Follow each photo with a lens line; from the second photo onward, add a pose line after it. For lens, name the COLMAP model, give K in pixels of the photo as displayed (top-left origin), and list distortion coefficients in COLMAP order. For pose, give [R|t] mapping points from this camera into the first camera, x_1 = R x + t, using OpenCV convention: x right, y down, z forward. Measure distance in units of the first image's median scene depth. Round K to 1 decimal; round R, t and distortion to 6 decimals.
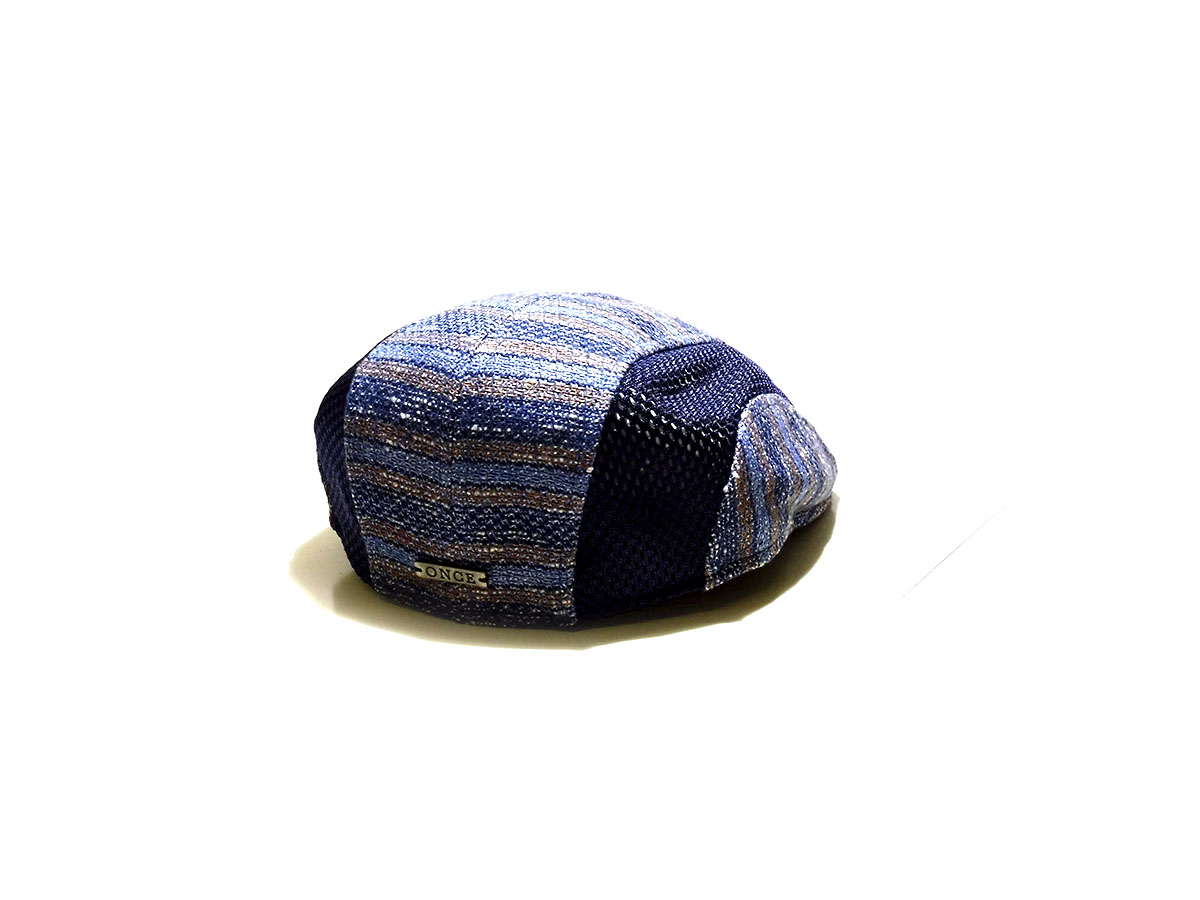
lens RADIAL K [[2238.7, 0, 598.1], [0, 2238.7, 454.6], [0, 0, 1]] dist [0.257282, 0.000000]
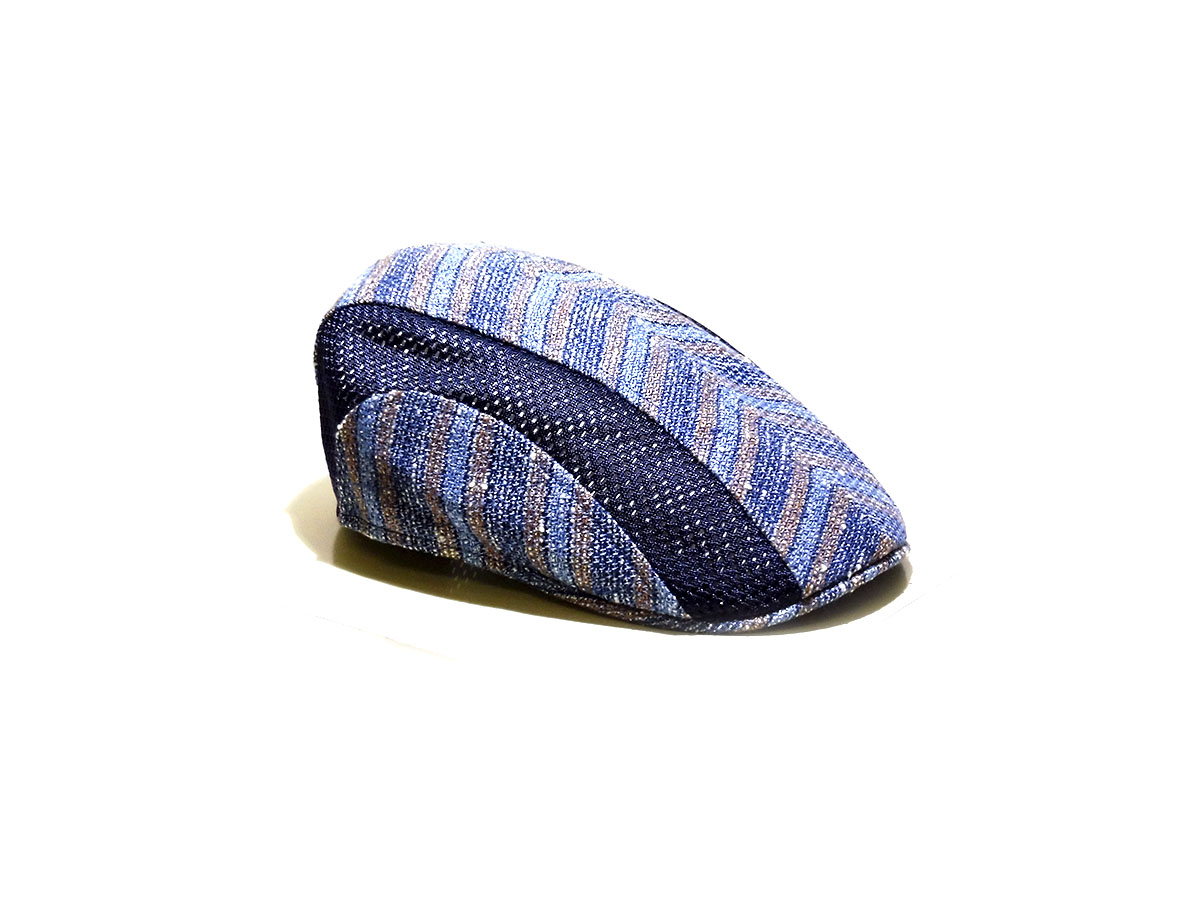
lens RADIAL K [[2238.7, 0, 600.4], [0, 2238.7, 450.3], [0, 0, 1]] dist [0.257282, 0.000000]
pose [[-0.092086, 0.306995, -0.947246, 1.061480], [-0.329115, 0.888441, 0.319932, -0.361891], [0.939789, 0.341213, 0.019224, 1.105613]]
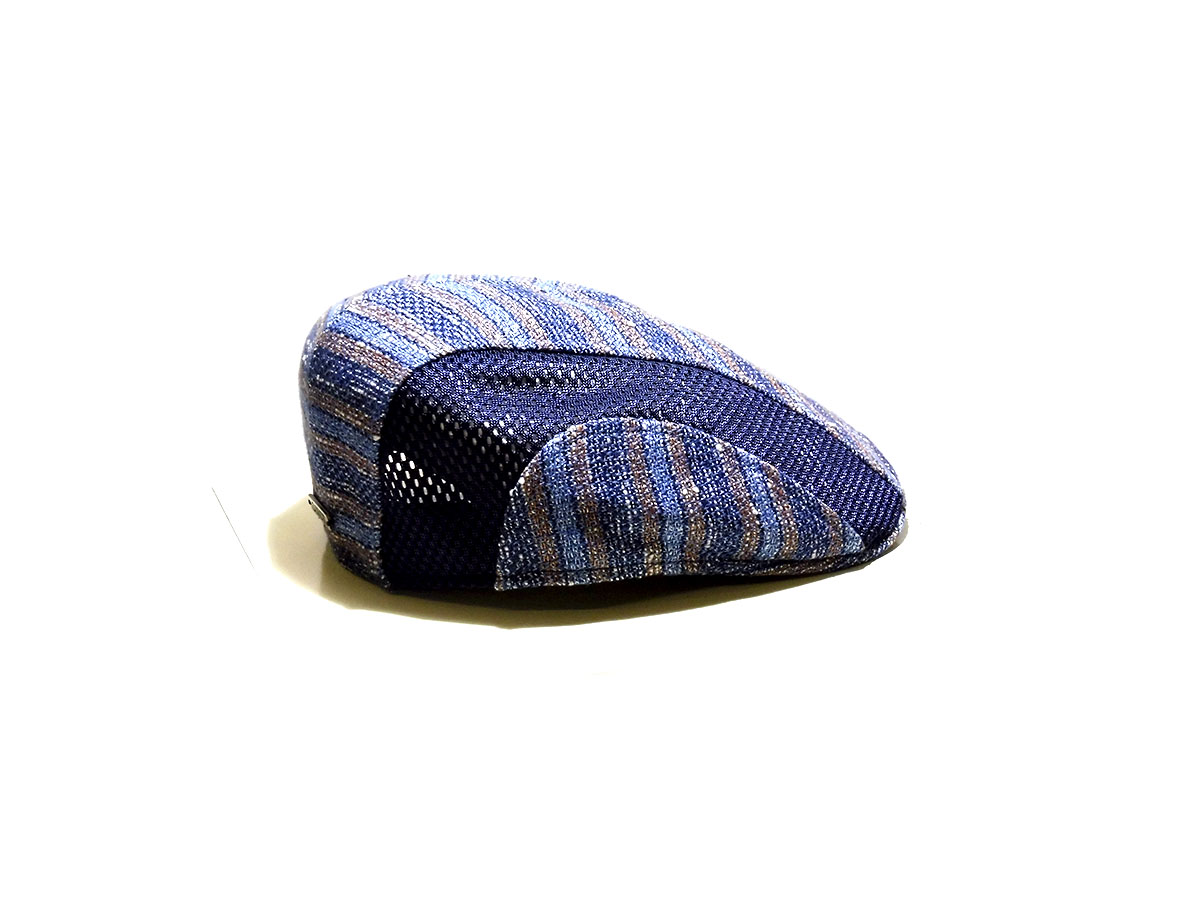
lens RADIAL K [[2238.7, 0, 599.3], [0, 2238.7, 451.5], [0, 0, 1]] dist [0.257282, 0.000000]
pose [[0.726204, 0.217262, -0.652246, 0.730729], [-0.218116, 0.972547, 0.081105, -0.091569], [0.651961, 0.083367, 0.753656, 0.279994]]
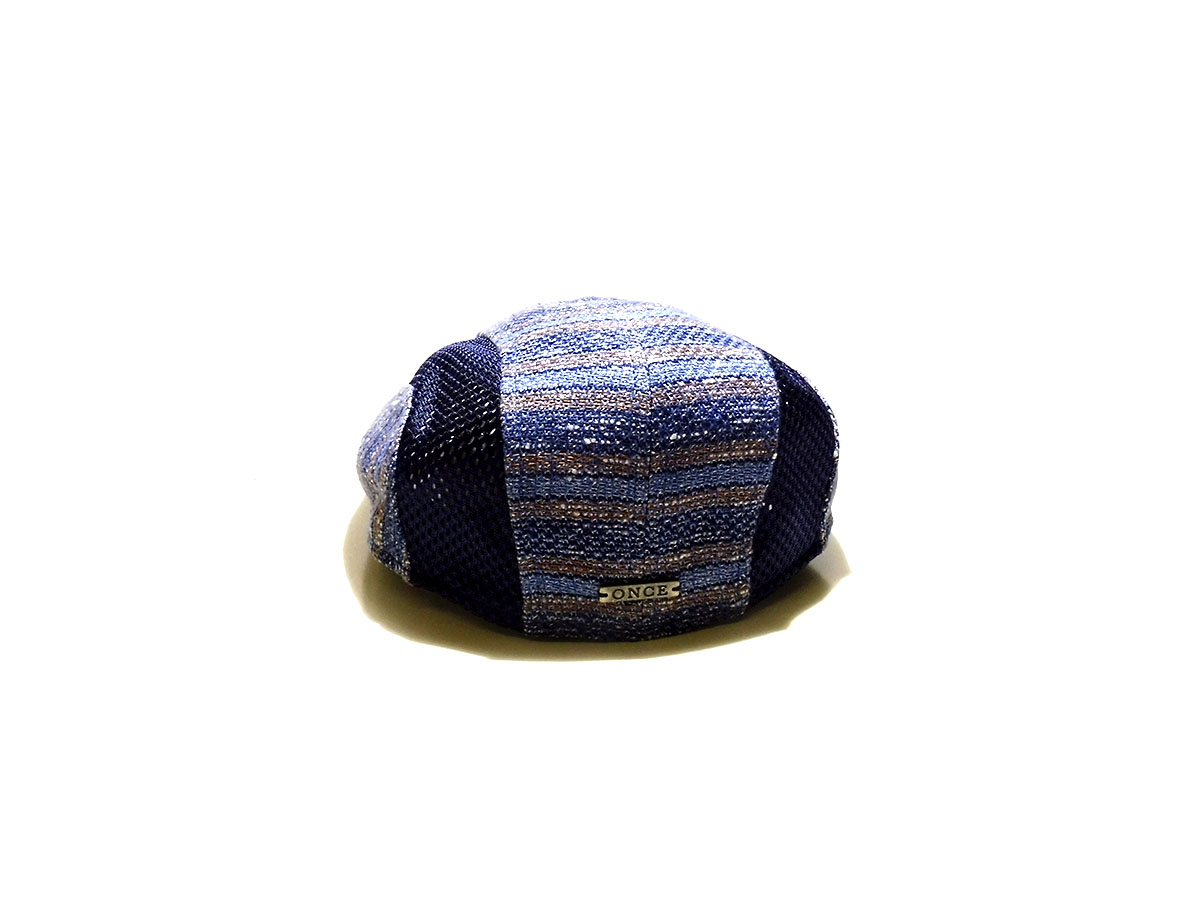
lens RADIAL K [[2238.7, 0, 600.7], [0, 2238.7, 443.7], [0, 0, 1]] dist [0.257282, 0.000000]
pose [[0.801116, -0.182882, 0.569883, -0.636450], [0.189730, 0.980663, 0.047991, -0.061716], [-0.567640, 0.069678, 0.820323, 0.197319]]
